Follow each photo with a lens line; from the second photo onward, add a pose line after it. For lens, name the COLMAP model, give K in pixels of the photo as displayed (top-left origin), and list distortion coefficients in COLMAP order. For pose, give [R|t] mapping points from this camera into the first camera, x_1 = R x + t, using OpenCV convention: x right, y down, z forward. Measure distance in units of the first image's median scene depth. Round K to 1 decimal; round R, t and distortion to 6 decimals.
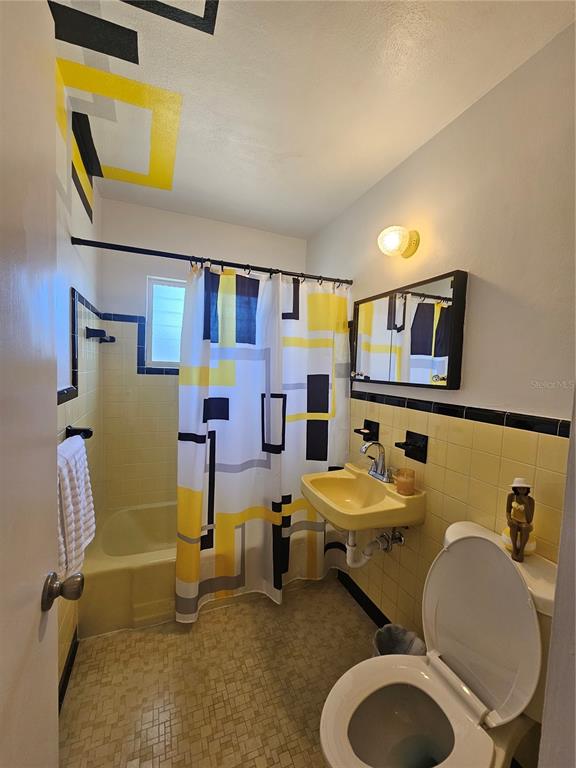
lens RADIAL K [[313.8, 0, 286.2], [0, 313.8, 386.1], [0, 0, 1]] dist [-0.000286, 0.000292]
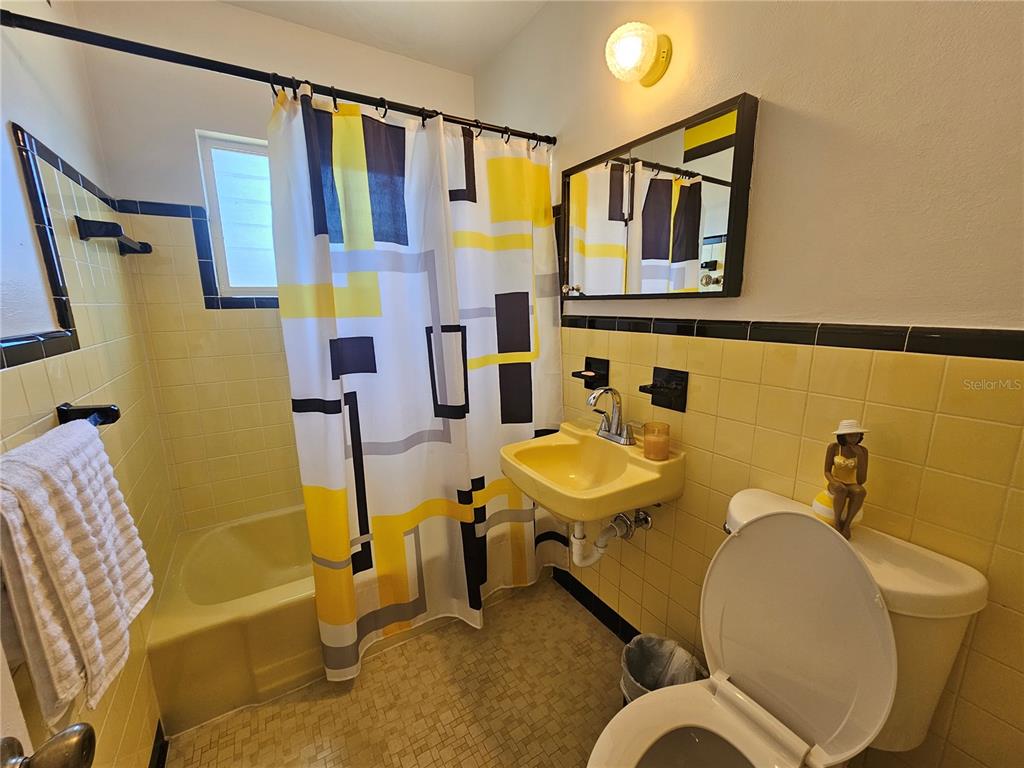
lens RADIAL K [[418.5, 0, 515.3], [0, 418.5, 387.4], [0, 0, 1]] dist [-0.000286, 0.000292]
pose [[0.985419, -0.081604, 0.149298, -0.040662], [0.059111, 0.987017, 0.149340, 0.031256], [-0.159547, -0.138338, 0.977449, 0.155000]]
